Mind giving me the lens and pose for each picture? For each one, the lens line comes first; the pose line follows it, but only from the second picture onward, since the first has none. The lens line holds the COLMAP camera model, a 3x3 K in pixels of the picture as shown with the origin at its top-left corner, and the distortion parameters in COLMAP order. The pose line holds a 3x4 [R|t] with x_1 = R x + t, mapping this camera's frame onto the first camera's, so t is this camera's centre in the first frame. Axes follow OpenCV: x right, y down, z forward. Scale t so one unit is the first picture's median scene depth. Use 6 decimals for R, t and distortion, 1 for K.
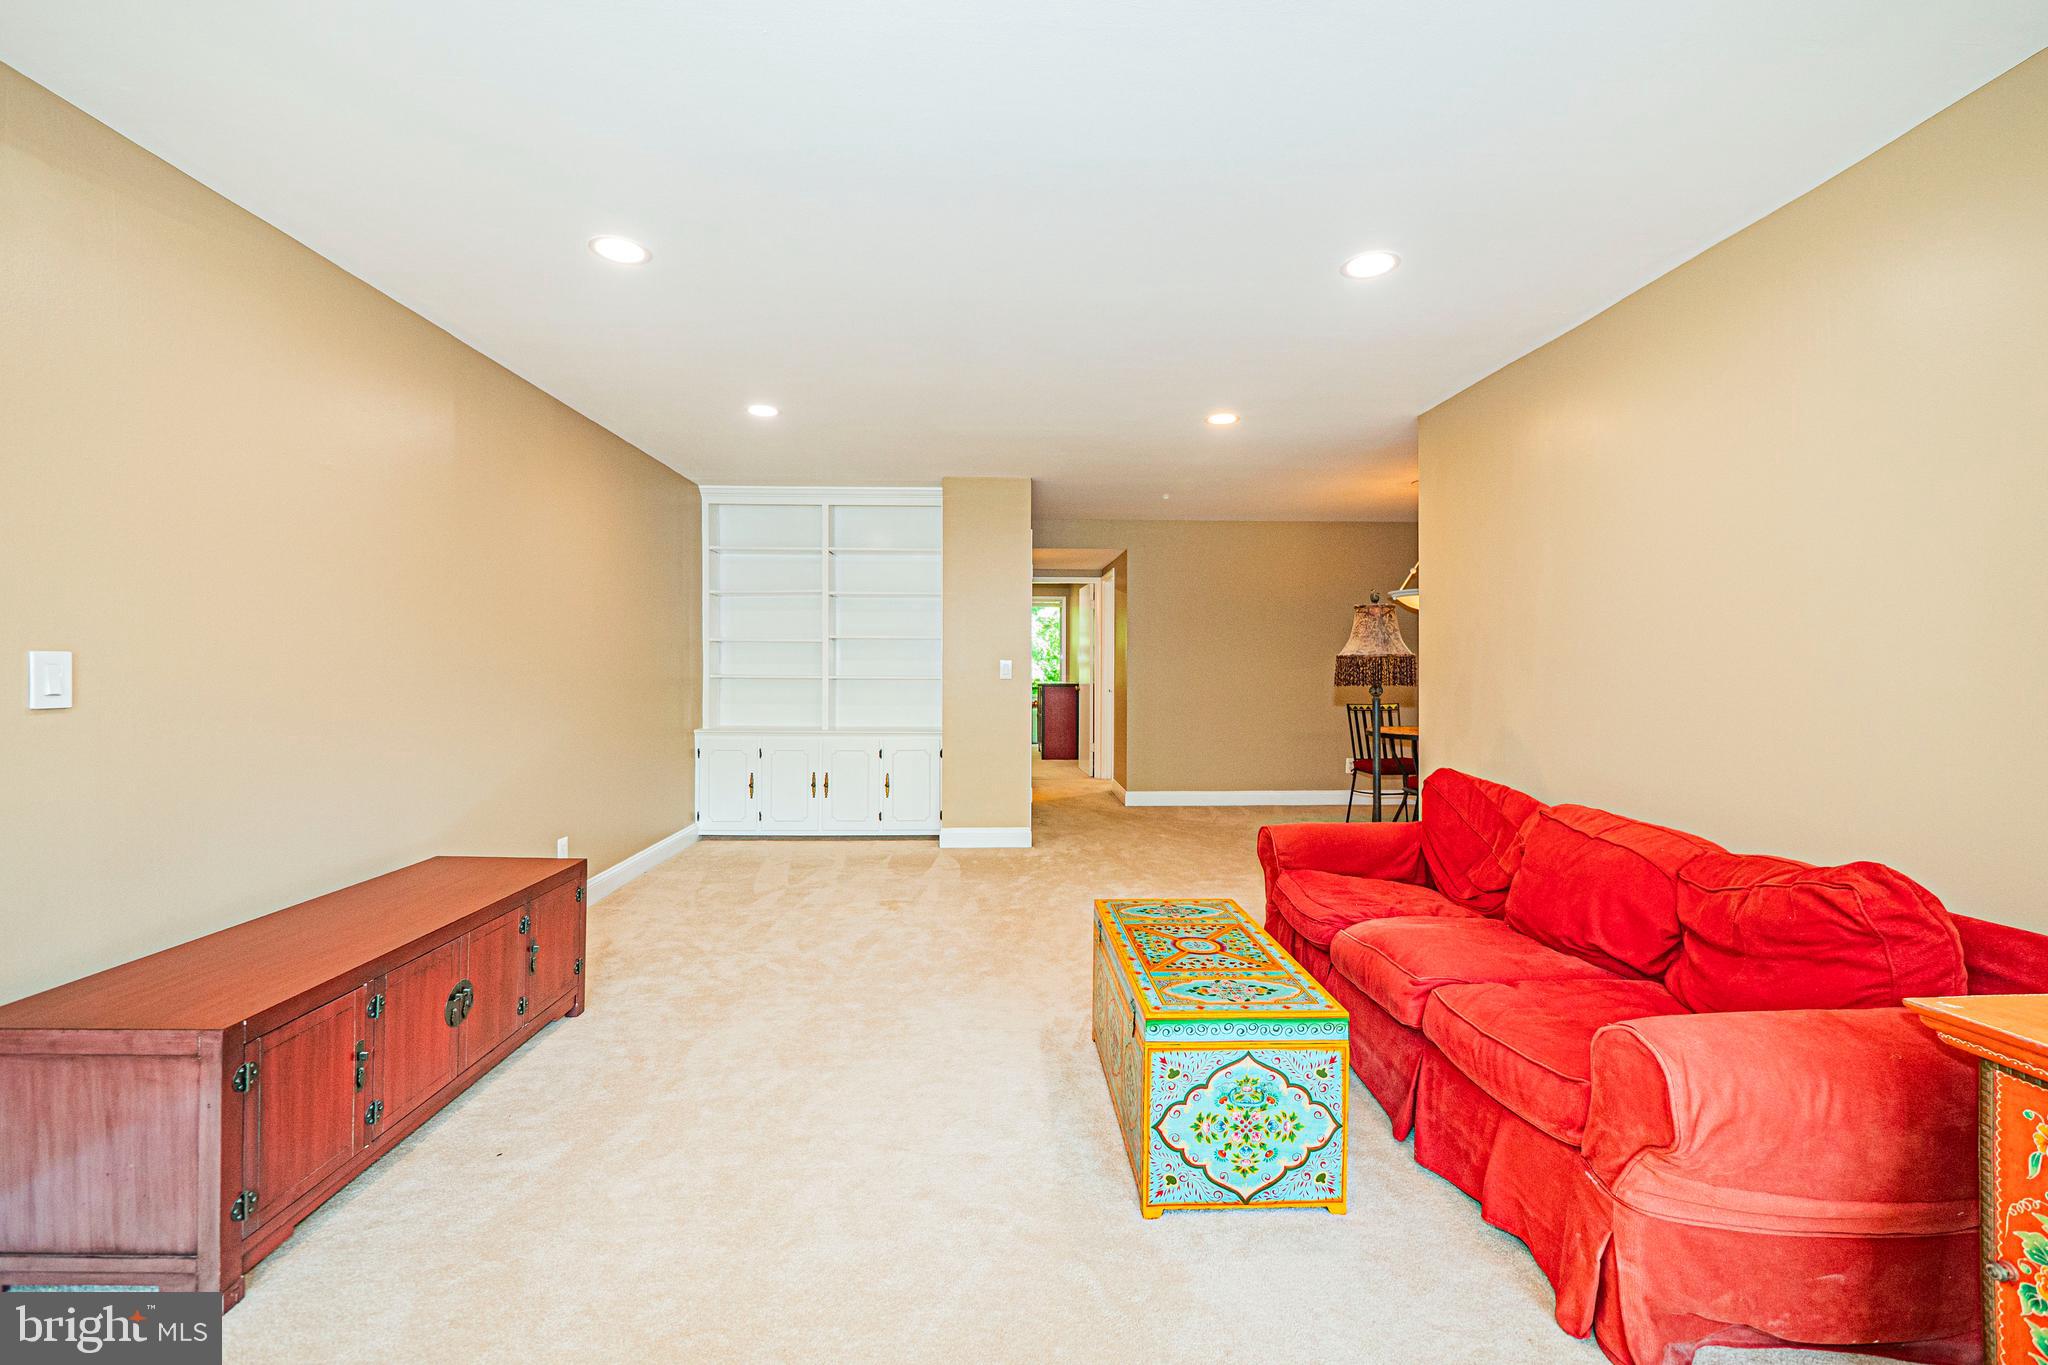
lens RADIAL K [[860.5, 0, 1025.8], [0, 860.5, 671.8], [0, 0, 1]] dist [-0.007211, 0.001500]
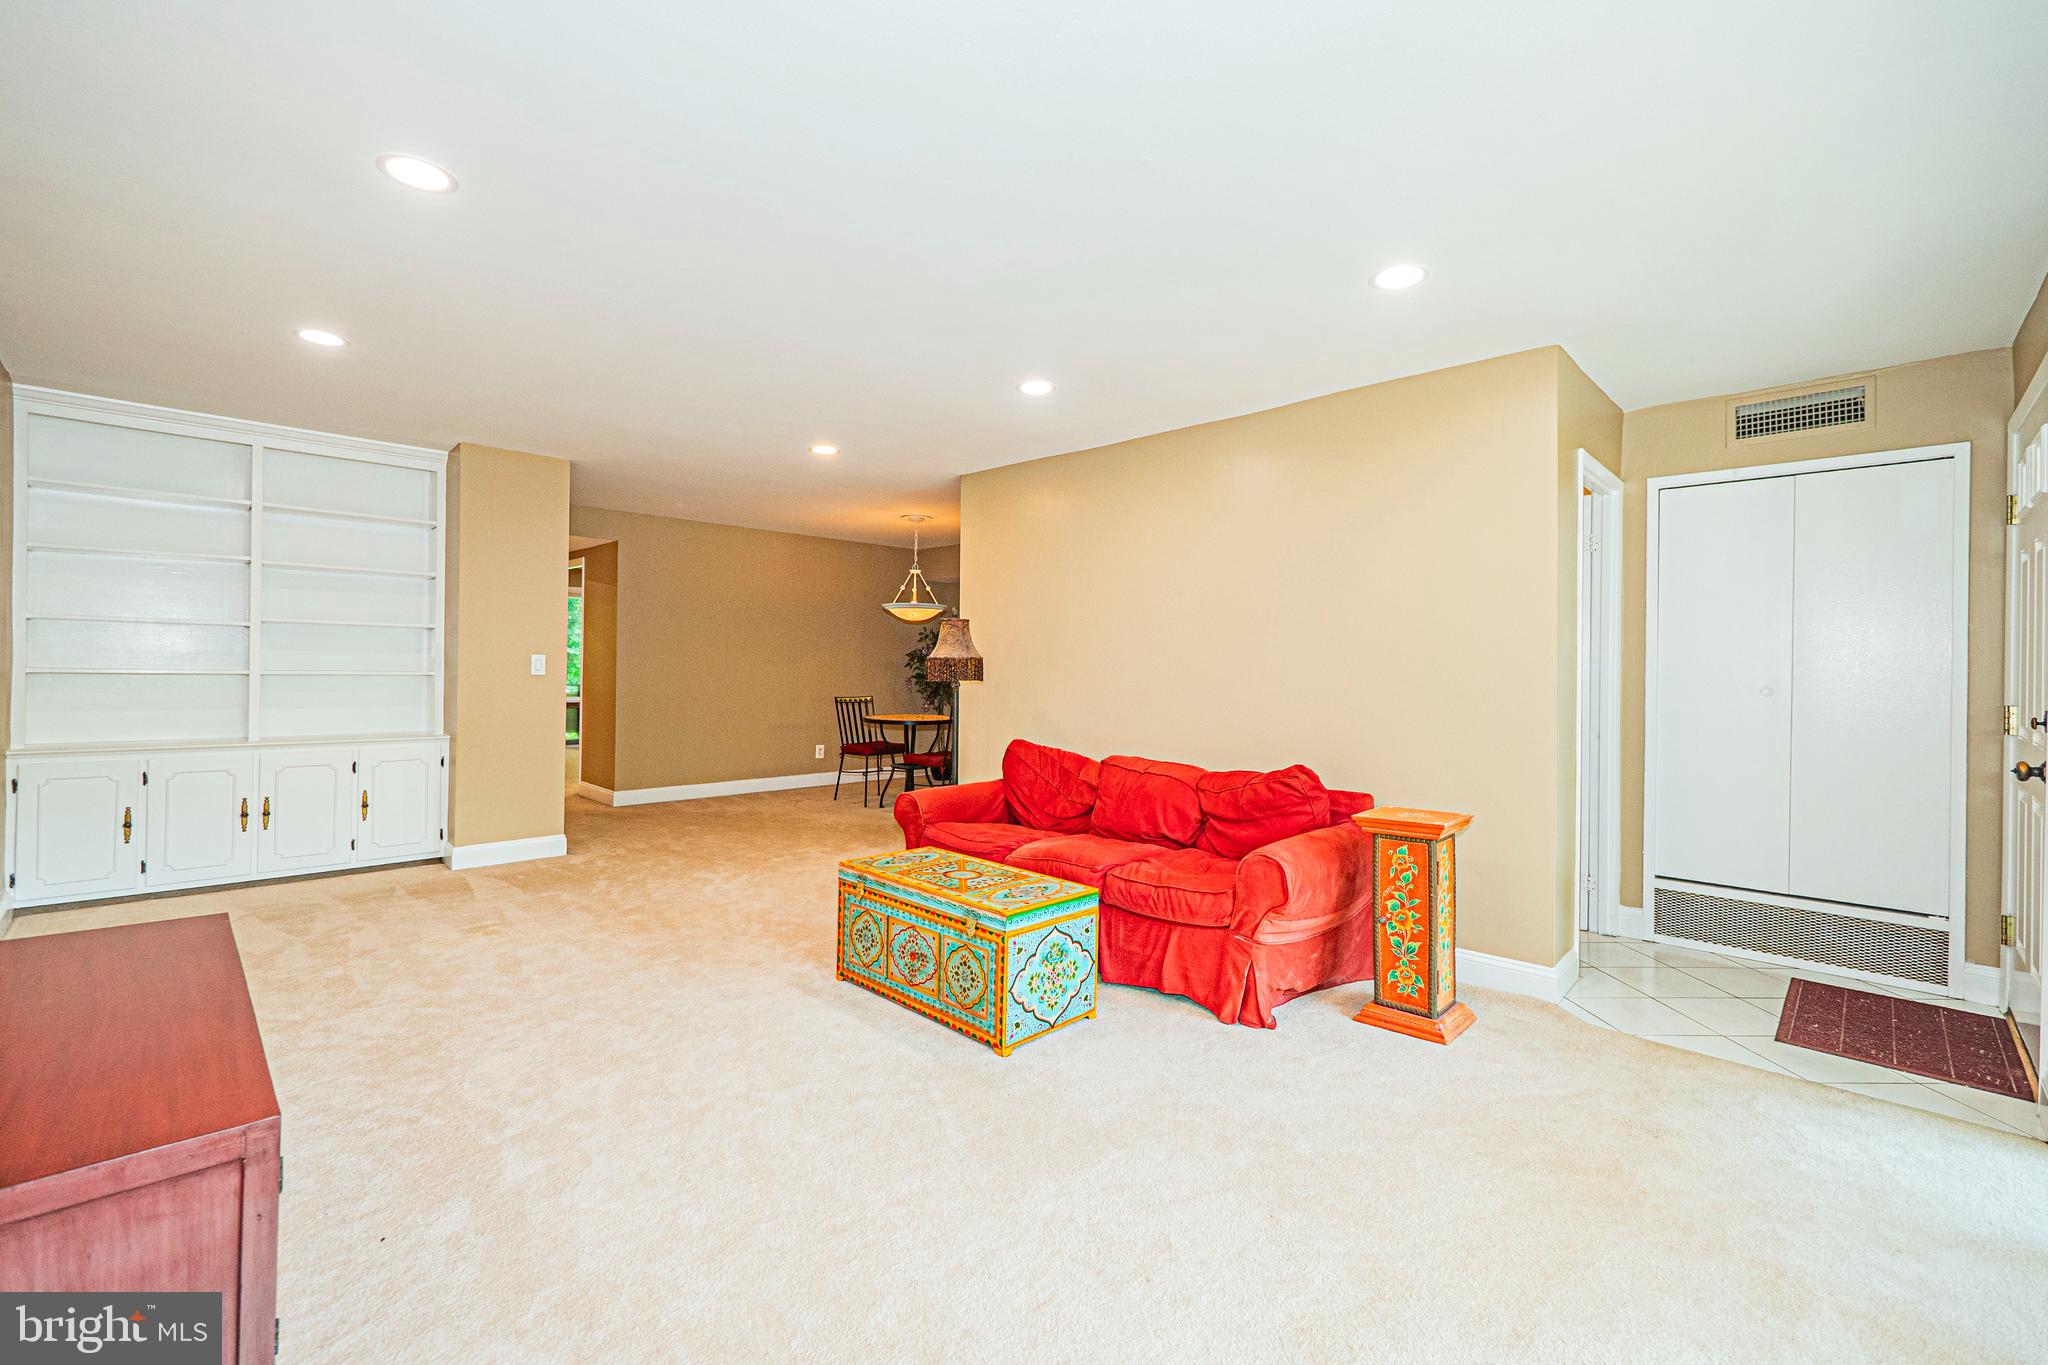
lens RADIAL K [[860.5, 0, 1016.9], [0, 860.5, 673.7], [0, 0, 1]] dist [-0.007211, 0.001500]
pose [[0.728017, 0.002565, 0.685554, -0.811102], [-0.007100, 0.999968, 0.003798, -0.001082], [-0.685522, -0.007633, 0.728012, -0.040440]]
